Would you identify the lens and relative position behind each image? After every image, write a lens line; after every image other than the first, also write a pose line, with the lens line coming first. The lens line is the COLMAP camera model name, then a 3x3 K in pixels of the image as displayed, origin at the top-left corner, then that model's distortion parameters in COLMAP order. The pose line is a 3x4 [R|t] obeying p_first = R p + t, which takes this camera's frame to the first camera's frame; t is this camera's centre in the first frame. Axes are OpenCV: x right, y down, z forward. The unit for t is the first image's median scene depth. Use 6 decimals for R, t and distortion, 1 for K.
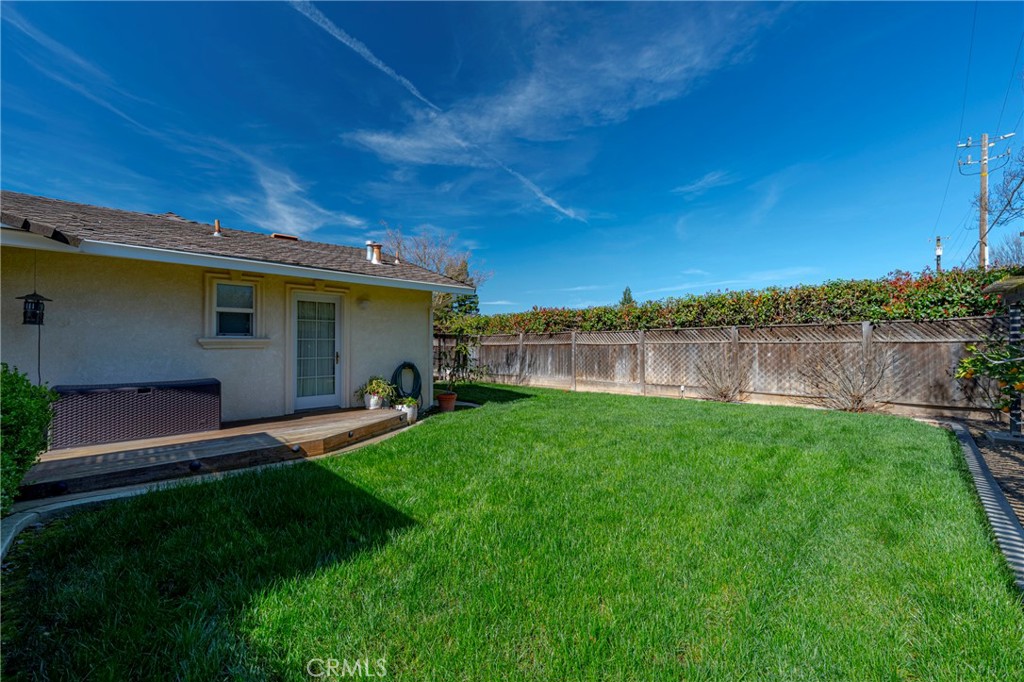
lens RADIAL K [[400.0, 0, 513.0], [0, 400.0, 344.9], [0, 0, 1]] dist [-0.002418, -0.000202]
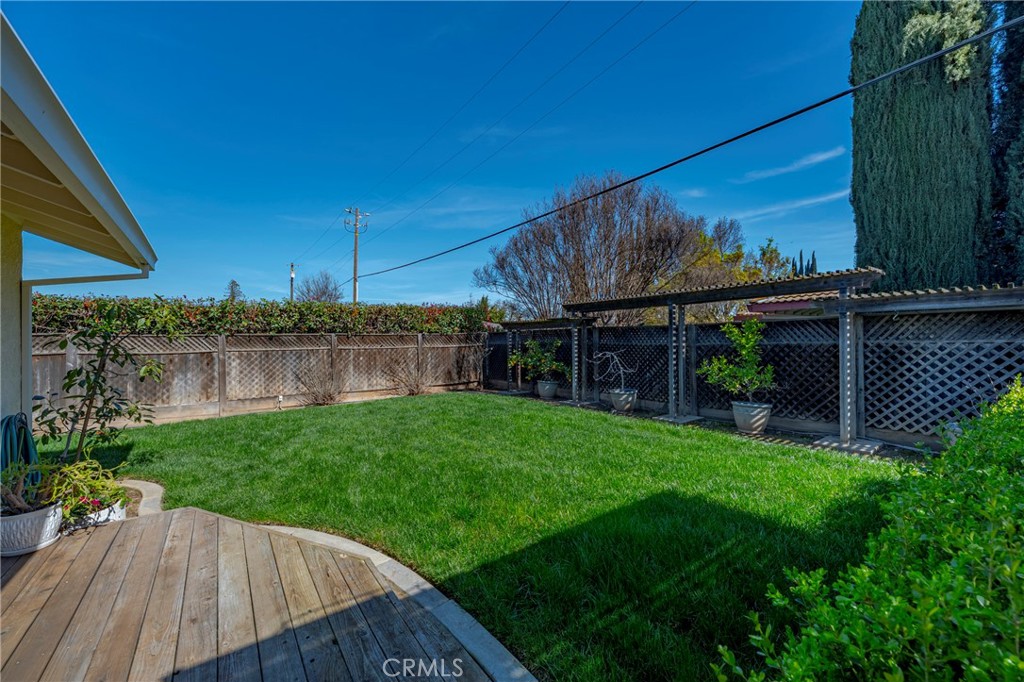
lens RADIAL K [[400.0, 0, 512.2], [0, 400.0, 343.0], [0, 0, 1]] dist [-0.002418, -0.000202]
pose [[0.155223, -0.001253, 0.987879, -0.447237], [0.011174, 0.999937, -0.000488, -0.015557], [-0.987816, 0.011114, 0.155227, 0.350533]]
